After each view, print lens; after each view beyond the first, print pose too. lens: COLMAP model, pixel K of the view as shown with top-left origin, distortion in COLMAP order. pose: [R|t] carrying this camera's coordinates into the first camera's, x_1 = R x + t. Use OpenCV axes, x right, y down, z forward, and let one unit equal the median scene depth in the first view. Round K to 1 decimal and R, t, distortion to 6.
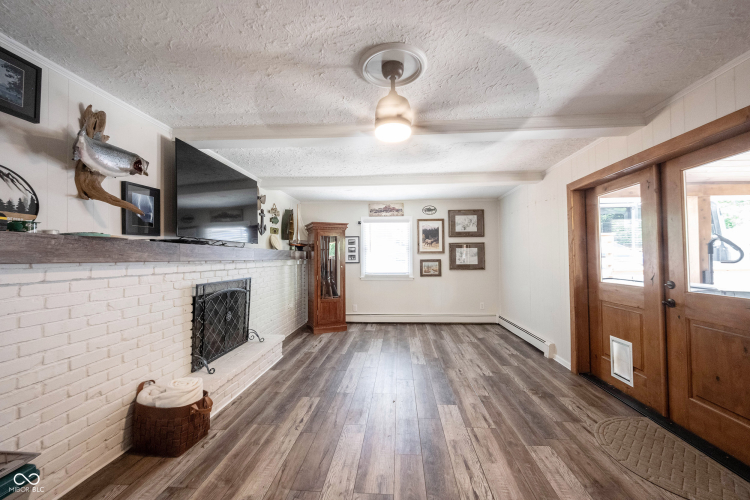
lens RADIAL K [[296.8, 0, 376.6], [0, 296.8, 250.4], [0, 0, 1]] dist [-0.000836, 0.000018]
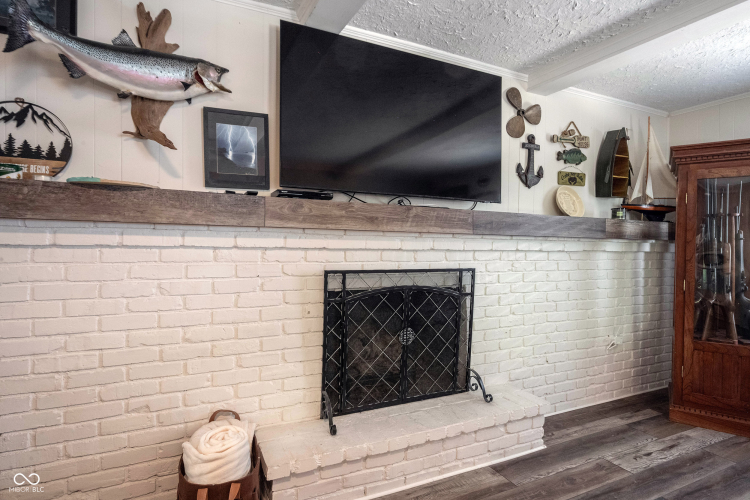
lens RADIAL K [[405.2, 0, 376.0], [0, 405.2, 252.9], [0, 0, 1]] dist [0.001238, 0.000163]
pose [[0.500771, 0.028805, -0.865101, 0.124232], [0.003410, 0.999373, 0.035250, 0.053395], [0.865573, -0.020602, 0.500358, 0.702912]]
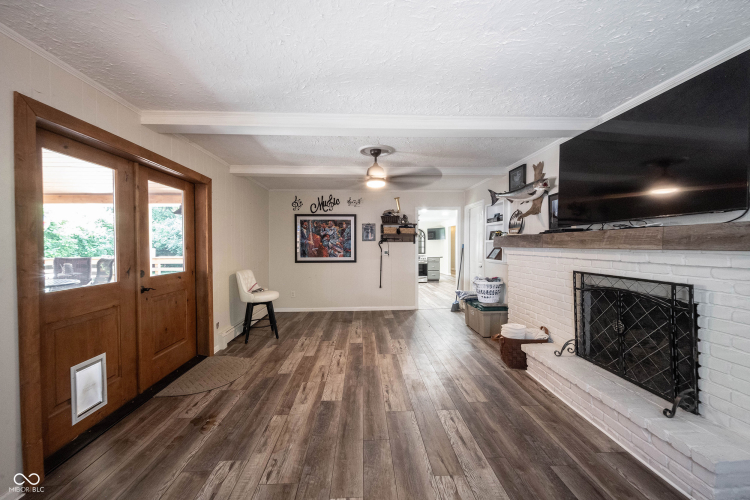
lens RADIAL K [[296.8, 0, 376.6], [0, 296.8, 250.4], [0, 0, 1]] dist [-0.000836, 0.000018]
pose [[-0.992043, 0.014167, -0.125101, 0.202843], [0.014967, 0.999873, -0.005460, 0.040122], [0.125008, -0.007289, -0.992129, 1.965211]]
